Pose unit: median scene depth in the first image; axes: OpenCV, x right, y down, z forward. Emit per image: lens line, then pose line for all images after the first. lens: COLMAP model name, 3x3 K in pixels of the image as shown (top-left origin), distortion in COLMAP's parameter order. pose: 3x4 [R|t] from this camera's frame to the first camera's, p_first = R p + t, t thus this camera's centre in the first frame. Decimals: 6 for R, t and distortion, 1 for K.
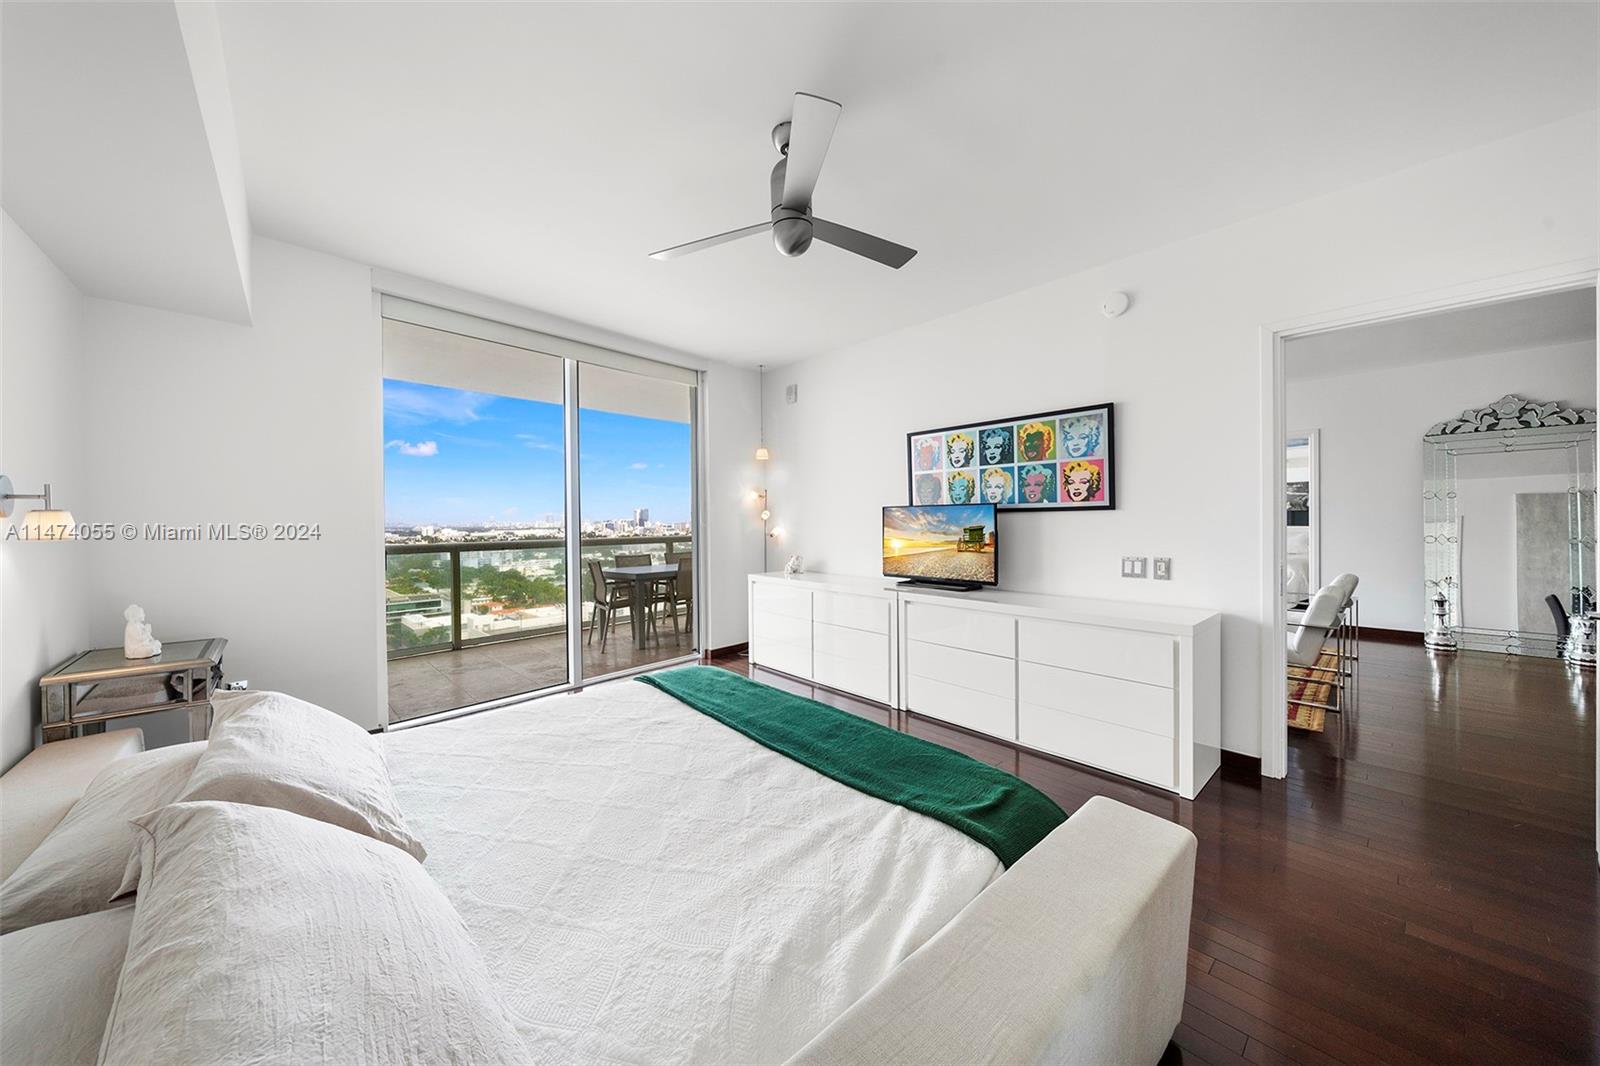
lens RADIAL K [[550.9, 0, 793.4], [0, 550.9, 530.0], [0, 0, 1]] dist [0.000653, -0.000865]
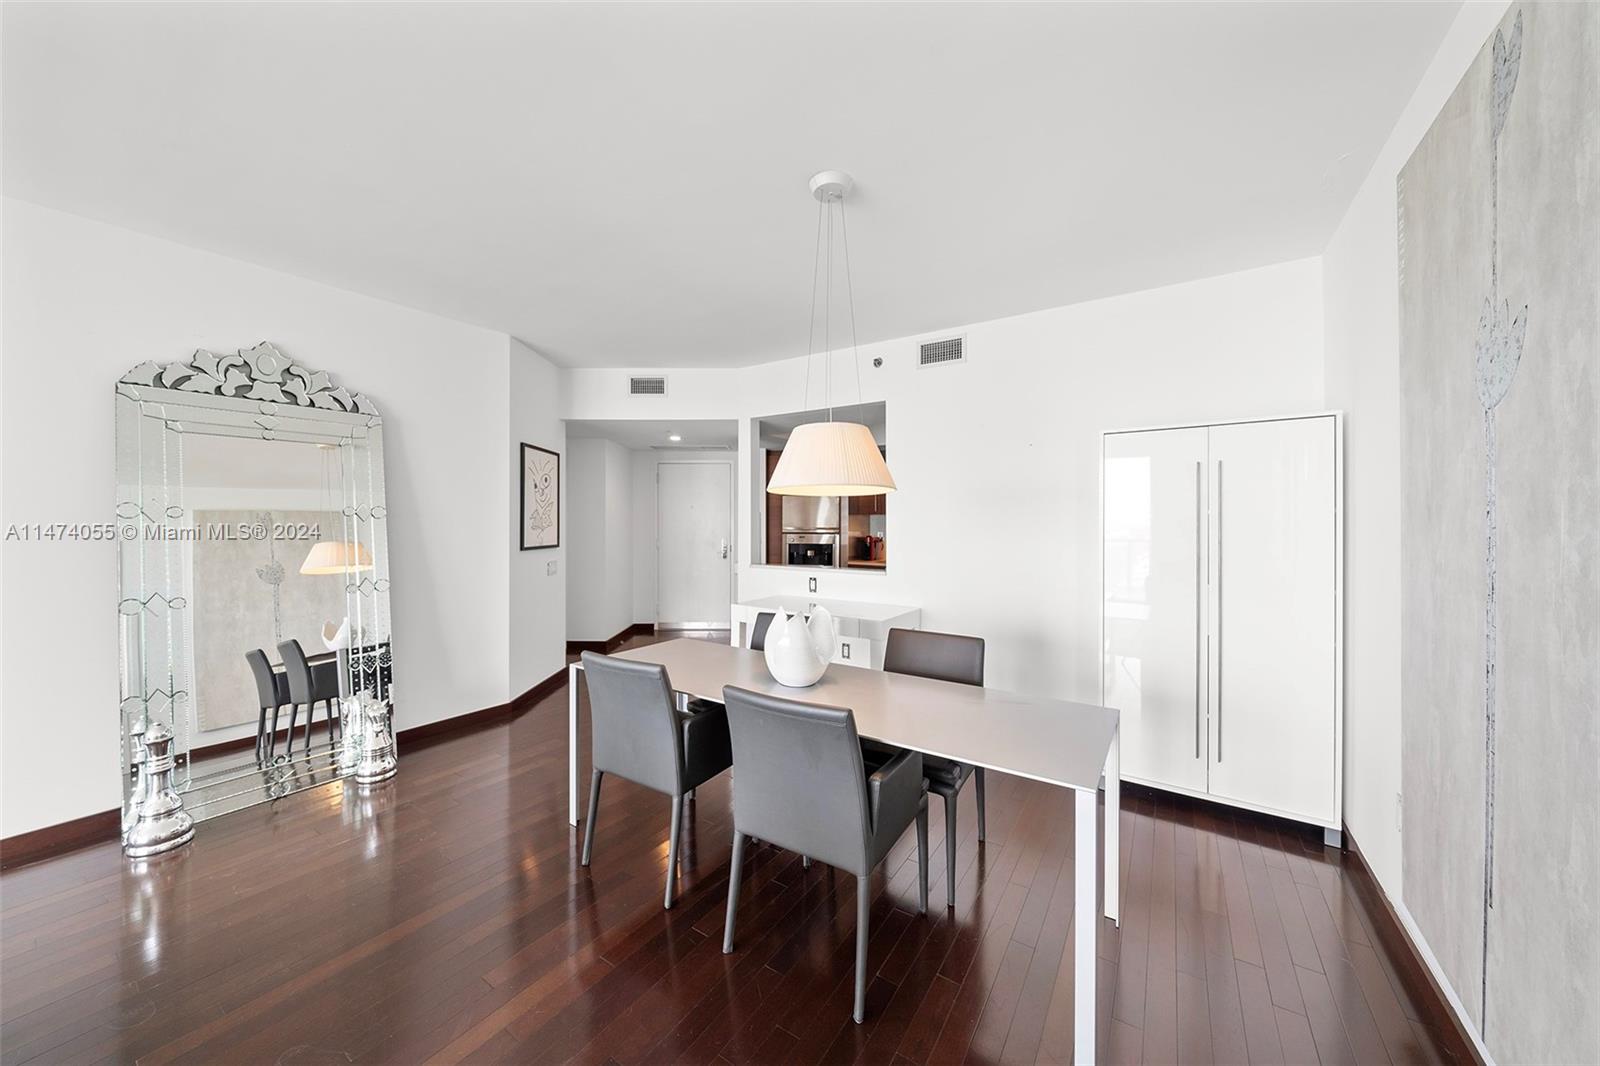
lens RADIAL K [[550.9, 0, 761.0], [0, 550.9, 513.5], [0, 0, 1]] dist [0.000653, -0.000865]
pose [[-0.223024, 0.029701, 0.974360, 0.612343], [0.023252, 0.999413, -0.025143, -0.037790], [-0.974536, 0.017048, -0.223584, 0.613383]]
